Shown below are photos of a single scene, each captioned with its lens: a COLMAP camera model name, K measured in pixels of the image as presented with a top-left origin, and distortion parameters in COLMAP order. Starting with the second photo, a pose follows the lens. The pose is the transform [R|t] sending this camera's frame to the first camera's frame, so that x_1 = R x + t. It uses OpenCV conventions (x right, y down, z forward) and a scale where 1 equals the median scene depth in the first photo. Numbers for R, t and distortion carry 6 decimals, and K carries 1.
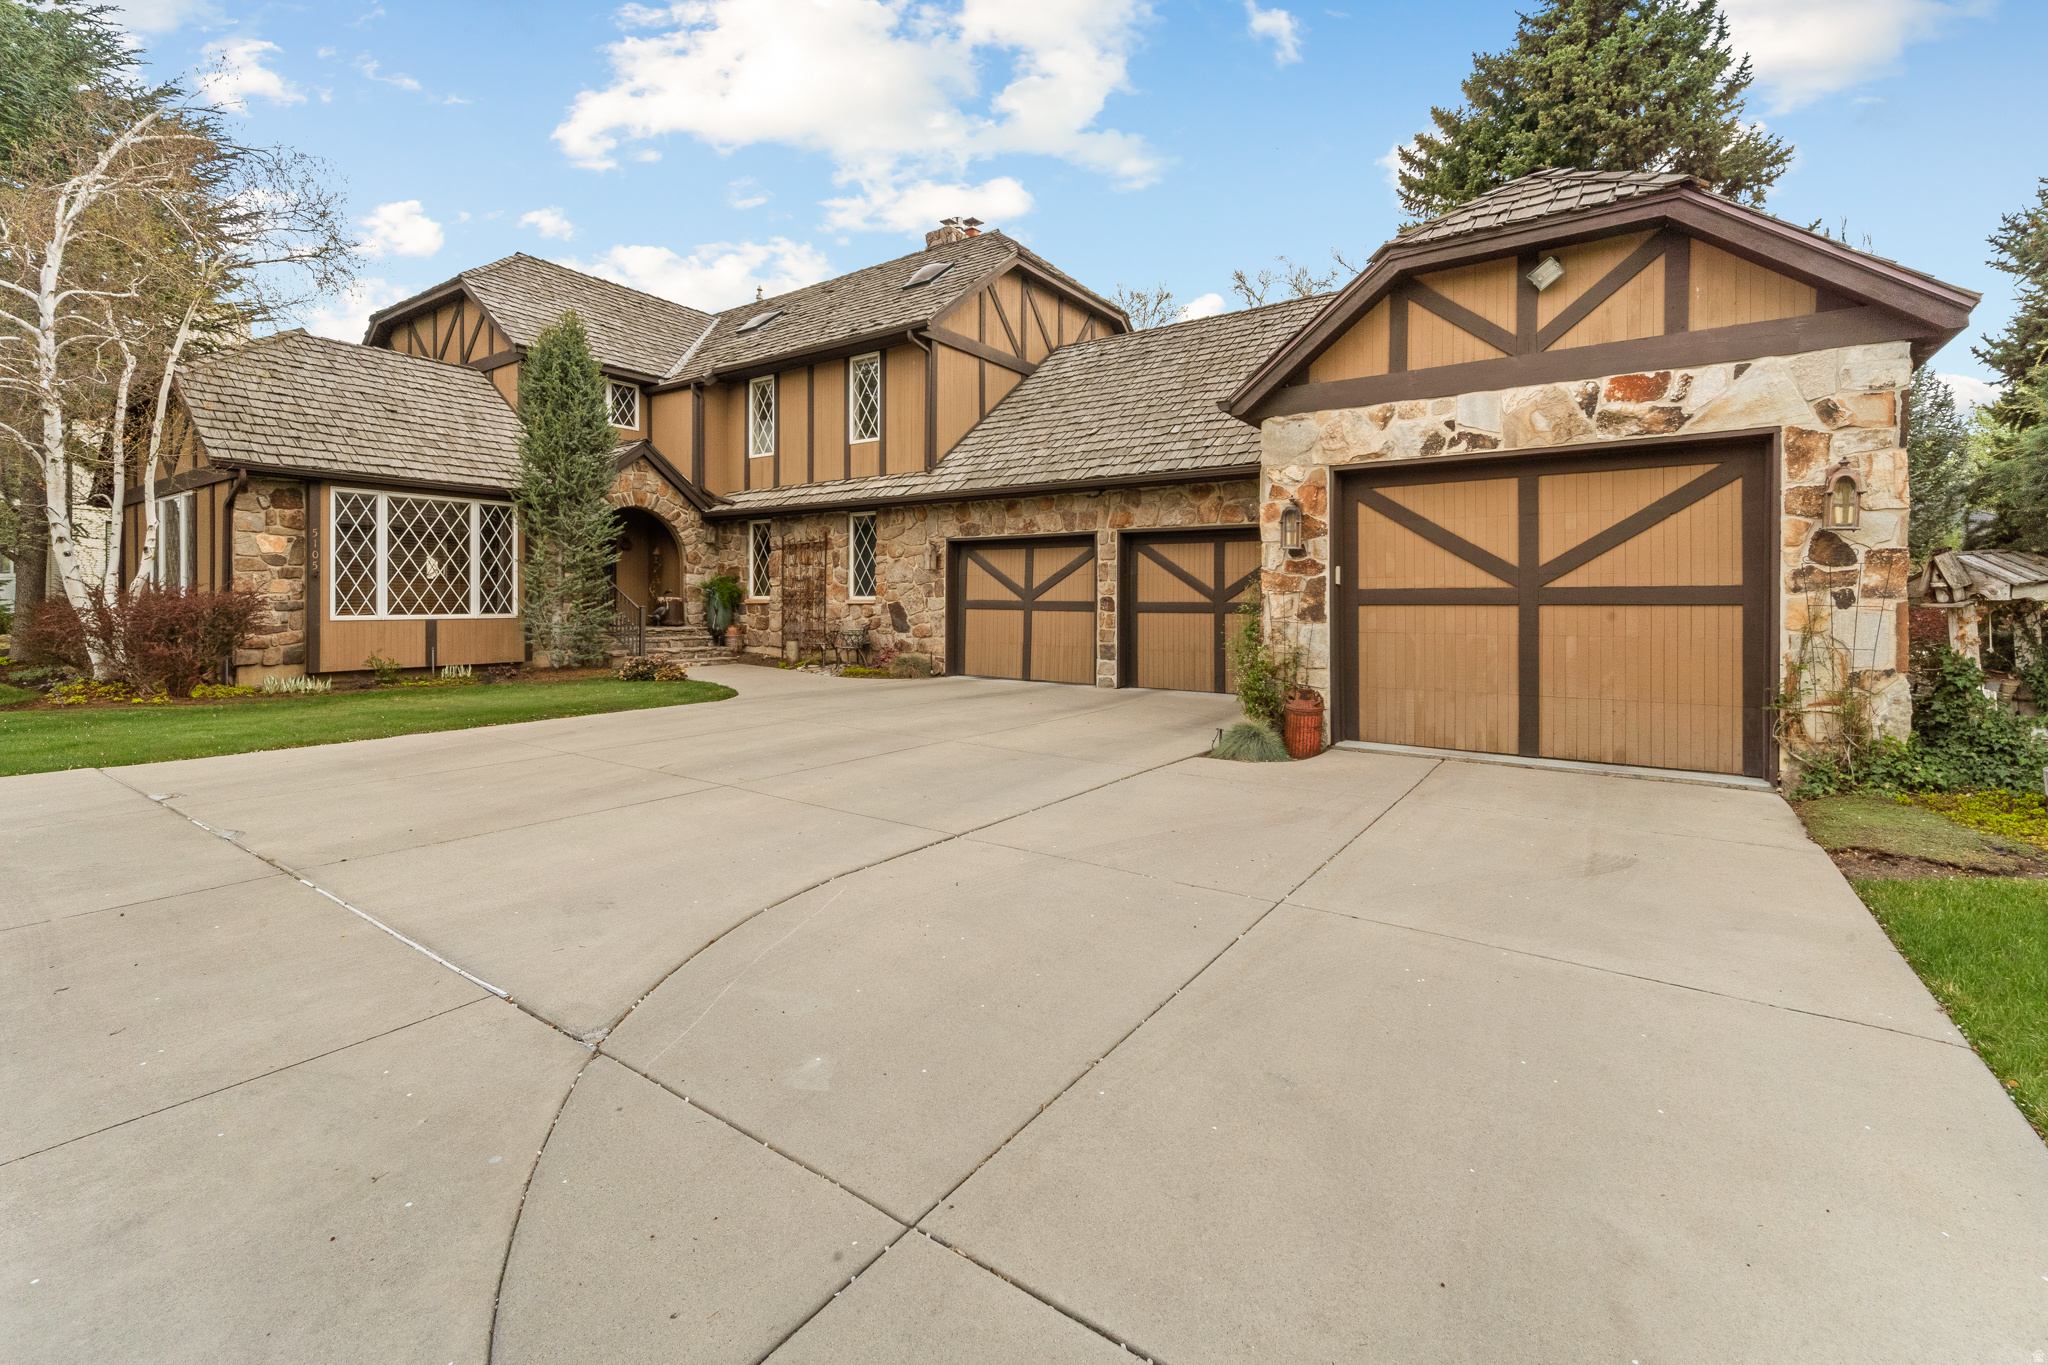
lens RADIAL K [[818.8, 0, 1075.3], [0, 818.8, 611.5], [0, 0, 1]] dist [-0.001618, -0.000091]
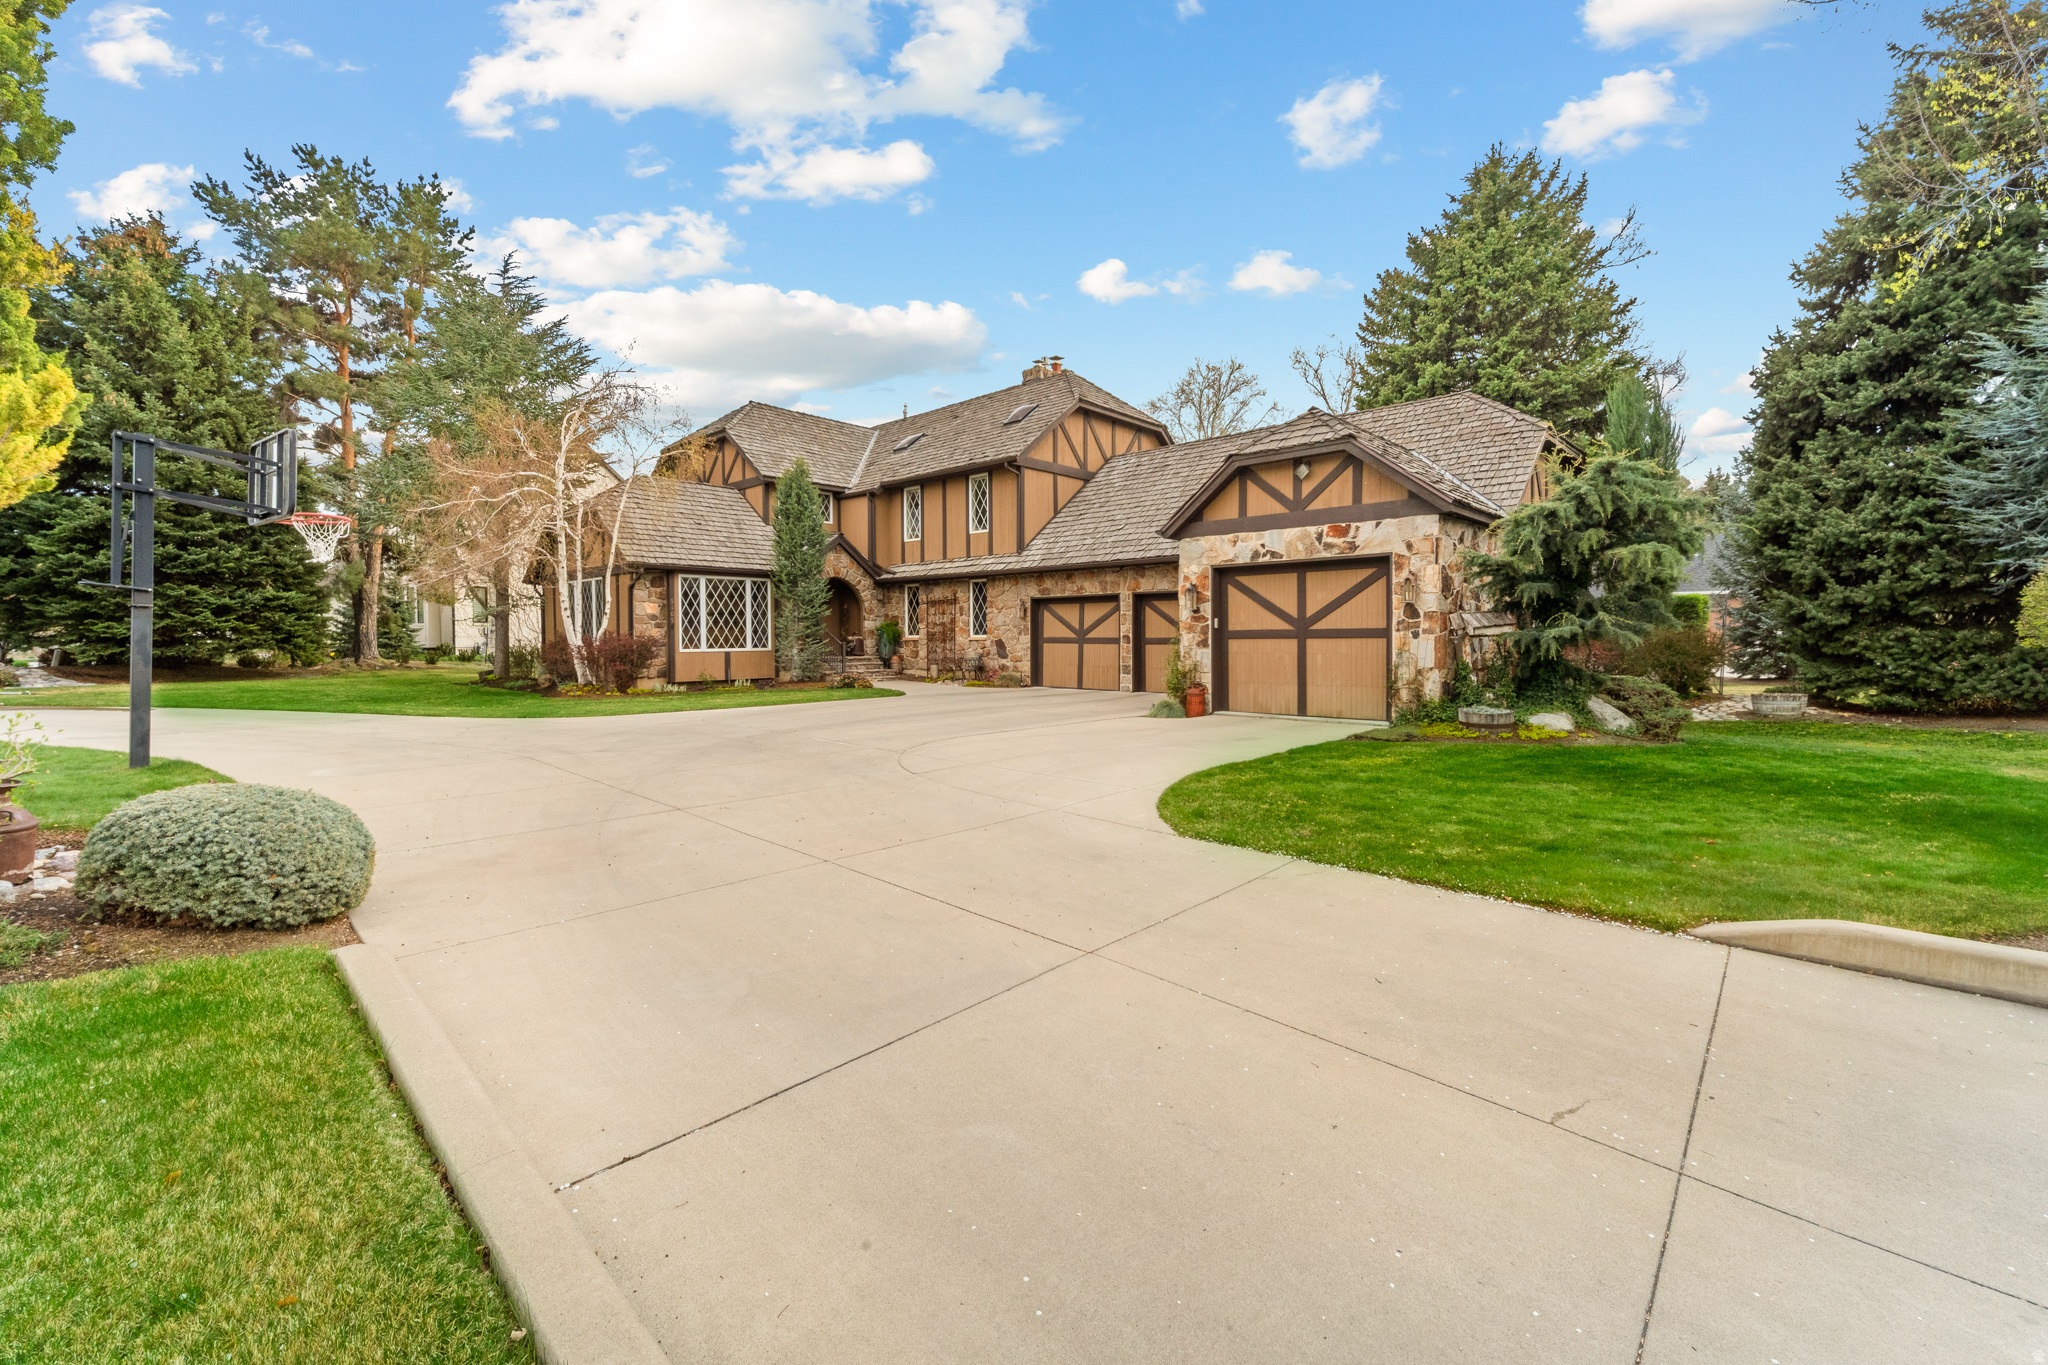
lens RADIAL K [[818.8, 0, 1027.2], [0, 818.8, 670.8], [0, 0, 1]] dist [-0.001618, -0.000091]
pose [[0.978699, 0.000609, -0.205299, 0.156726], [0.005406, 0.999572, 0.028736, 0.005043], [0.205229, -0.029234, 0.978277, -0.523297]]
